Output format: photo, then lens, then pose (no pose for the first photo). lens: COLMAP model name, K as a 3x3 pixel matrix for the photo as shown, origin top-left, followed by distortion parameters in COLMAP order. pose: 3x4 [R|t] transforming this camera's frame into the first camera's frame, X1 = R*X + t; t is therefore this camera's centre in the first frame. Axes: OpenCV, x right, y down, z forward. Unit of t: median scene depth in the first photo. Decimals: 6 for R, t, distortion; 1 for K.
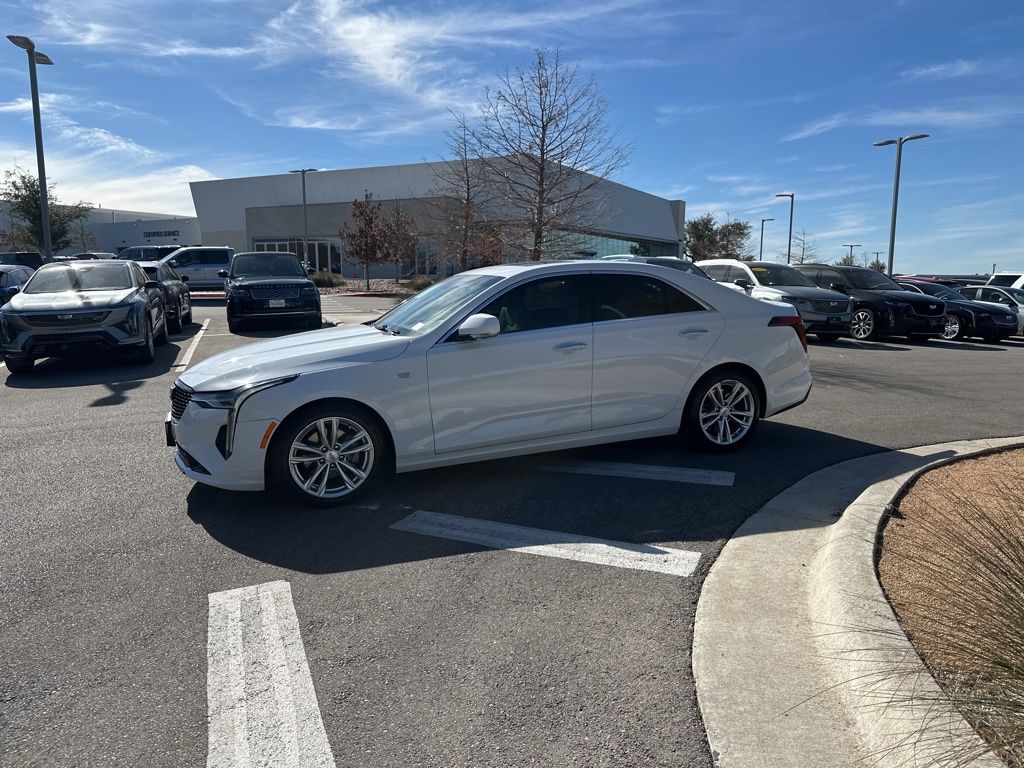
lens RADIAL K [[715.9, 0, 499.1], [0, 715.9, 401.9], [0, 0, 1]] dist [0.044079, -0.051374]
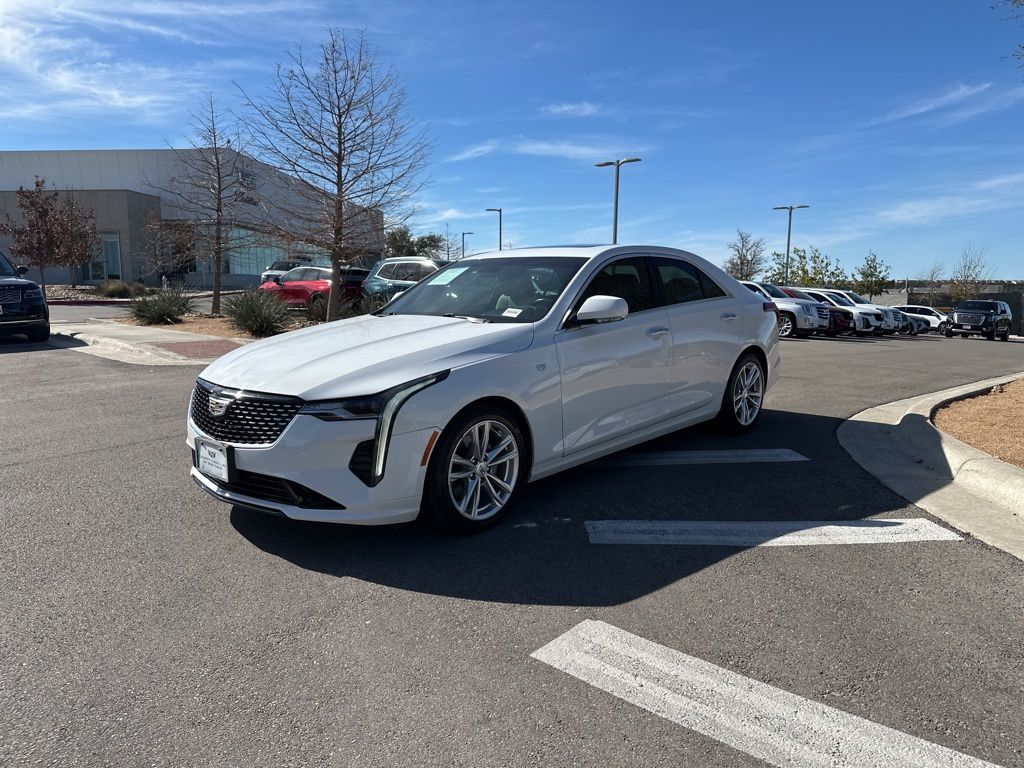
lens RADIAL K [[715.0, 0, 506.9], [0, 715.0, 399.1], [0, 0, 1]] dist [0.046757, -0.052379]
pose [[0.901425, -0.063885, 0.428196, -0.520318], [0.071615, 0.997430, -0.001950, 0.000176], [-0.426971, 0.032423, 0.903684, 0.233535]]
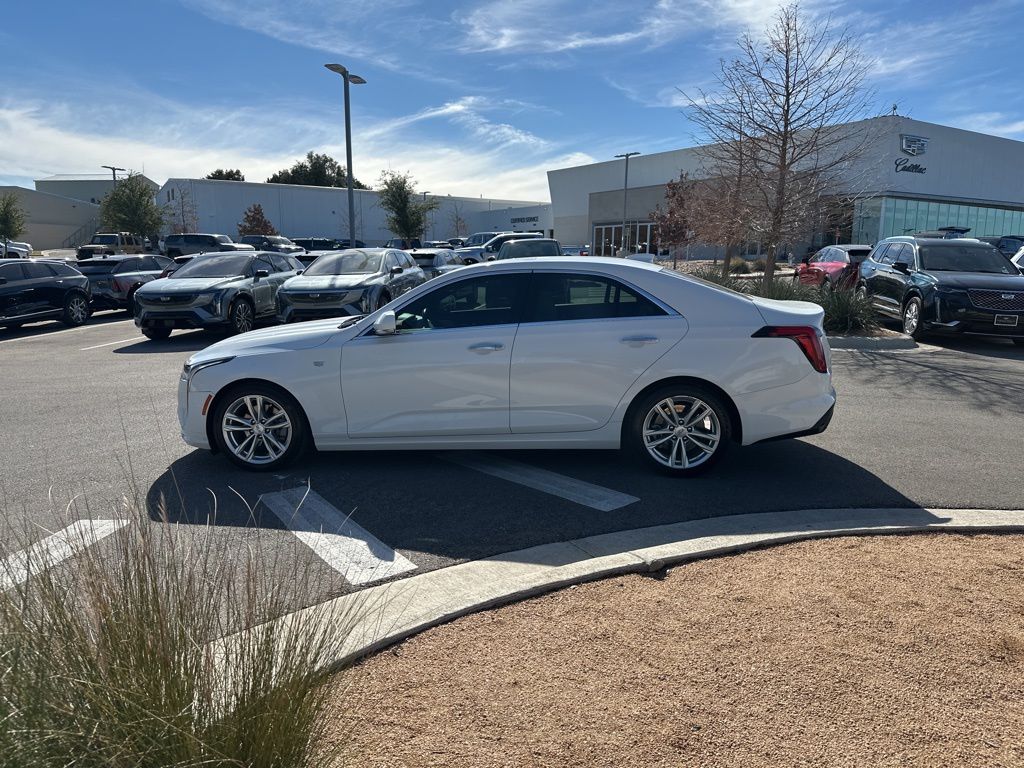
lens RADIAL K [[715.9, 0, 499.1], [0, 715.9, 401.9], [0, 0, 1]] dist [0.044079, -0.051374]
pose [[0.881242, 0.097516, -0.462497, 0.609236], [-0.085010, 0.995230, 0.047864, -0.053006], [0.464958, -0.002863, 0.885328, 0.141587]]
